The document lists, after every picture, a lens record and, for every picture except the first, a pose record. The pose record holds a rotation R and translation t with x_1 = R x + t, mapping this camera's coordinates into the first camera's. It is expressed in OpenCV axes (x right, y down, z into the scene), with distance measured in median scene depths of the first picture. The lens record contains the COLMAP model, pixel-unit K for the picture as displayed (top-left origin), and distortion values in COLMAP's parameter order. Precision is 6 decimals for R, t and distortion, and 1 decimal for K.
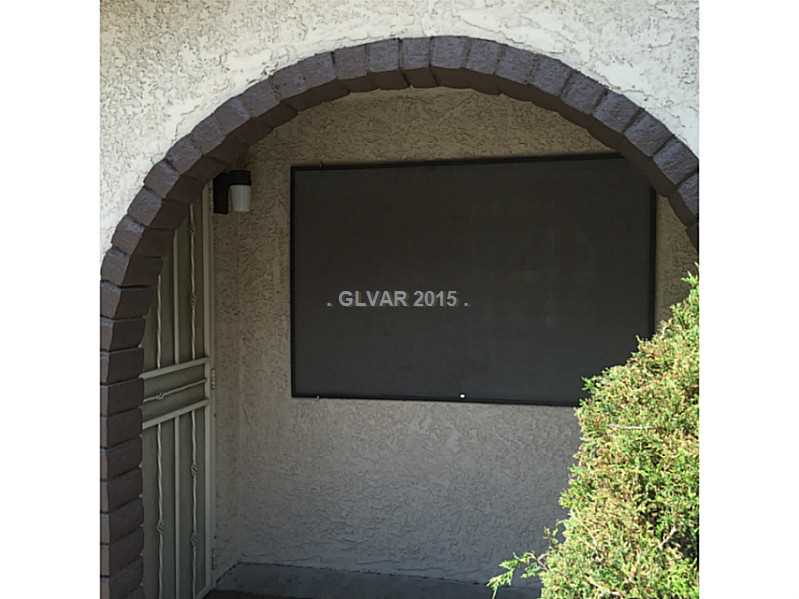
lens RADIAL K [[674.3, 0, 399.4], [0, 674.3, 300.1], [0, 0, 1]] dist [0.015823, -0.002938]
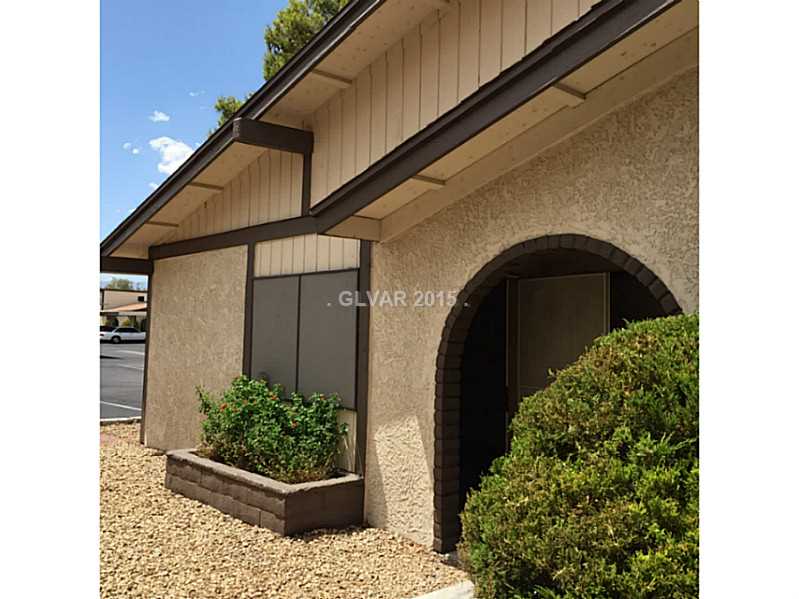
lens RADIAL K [[674.3, 0, 399.5], [0, 674.3, 299.1], [0, 0, 1]] dist [0.015823, -0.002938]
pose [[0.792948, -0.011500, -0.609181, 1.020114], [-0.018383, 0.998915, -0.042786, -0.060356], [0.609012, 0.045126, 0.791876, -1.158399]]
